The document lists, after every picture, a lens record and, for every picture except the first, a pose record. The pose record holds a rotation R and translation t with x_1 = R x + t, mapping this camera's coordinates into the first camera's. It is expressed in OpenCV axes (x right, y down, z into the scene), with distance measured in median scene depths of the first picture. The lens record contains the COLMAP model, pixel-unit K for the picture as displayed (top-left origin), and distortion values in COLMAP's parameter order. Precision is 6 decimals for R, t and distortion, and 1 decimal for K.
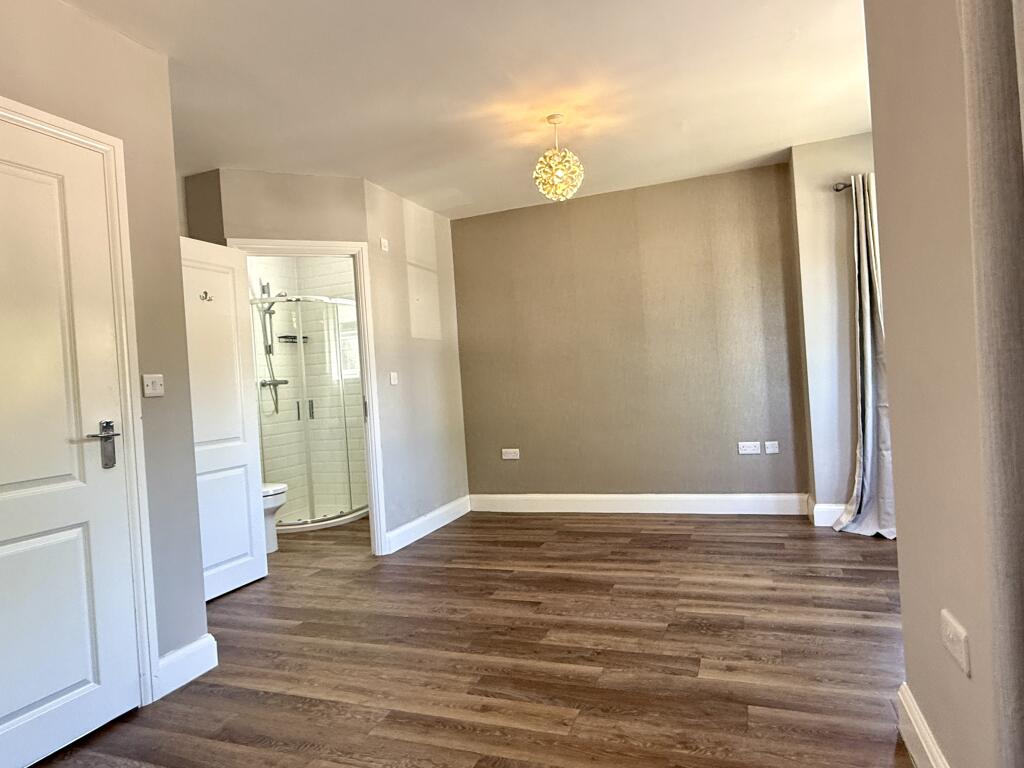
lens RADIAL K [[624.9, 0, 522.1], [0, 624.9, 385.7], [0, 0, 1]] dist [-0.007432, 0.005913]
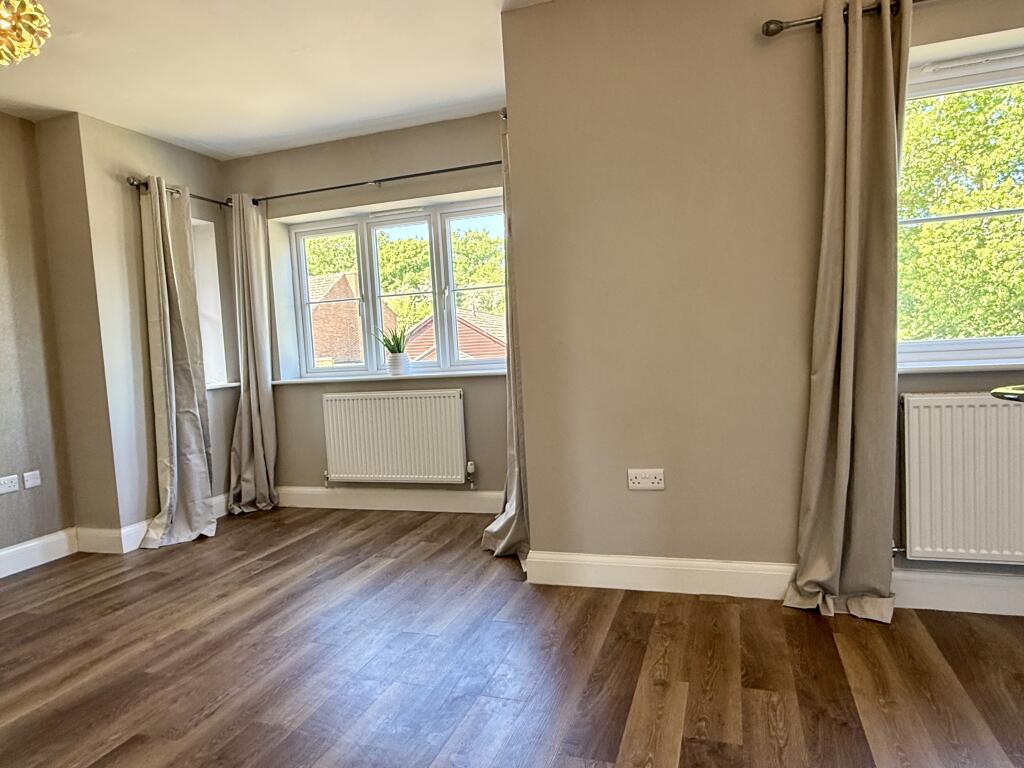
lens RADIAL K [[624.9, 0, 505.5], [0, 624.9, 384.5], [0, 0, 1]] dist [-0.007432, 0.005913]
pose [[-0.011893, 0.005162, 0.999916, -0.555043], [0.064859, 0.997885, -0.004380, 0.033961], [-0.997824, 0.064801, -0.012203, 0.607201]]
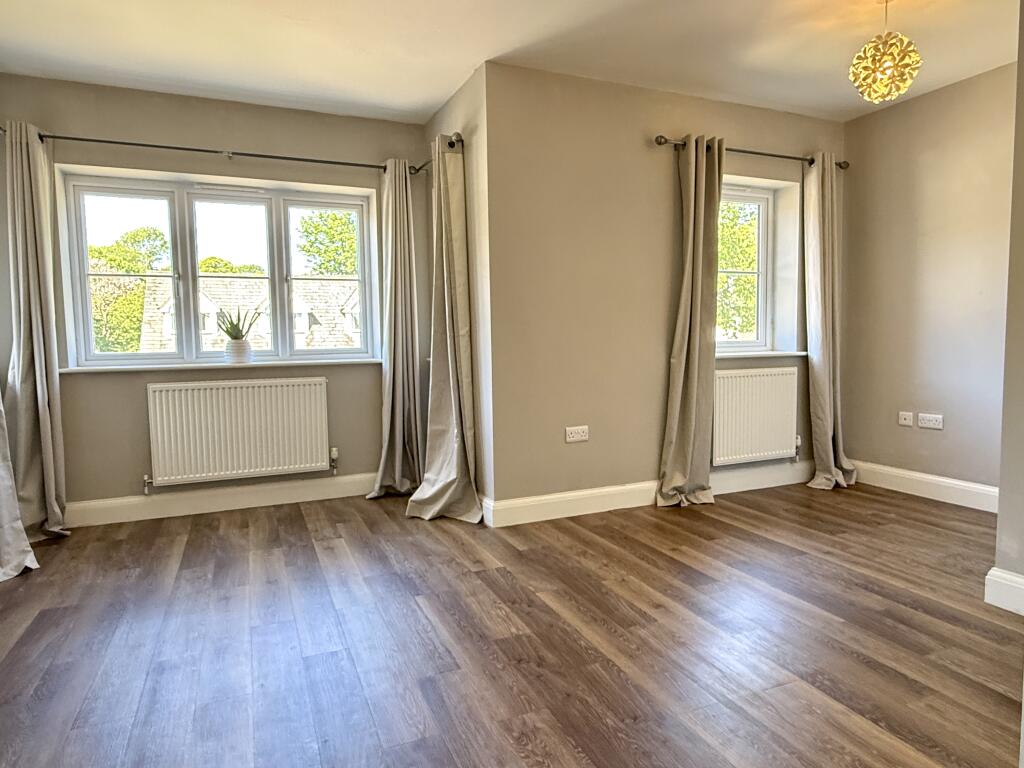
lens RADIAL K [[624.9, 0, 501.9], [0, 624.9, 384.4], [0, 0, 1]] dist [-0.007432, 0.005913]
pose [[-0.668720, 0.024249, 0.743118, -0.485387], [0.067988, 0.997275, 0.028639, 0.035351], [-0.740399, 0.069675, -0.668547, 1.293264]]
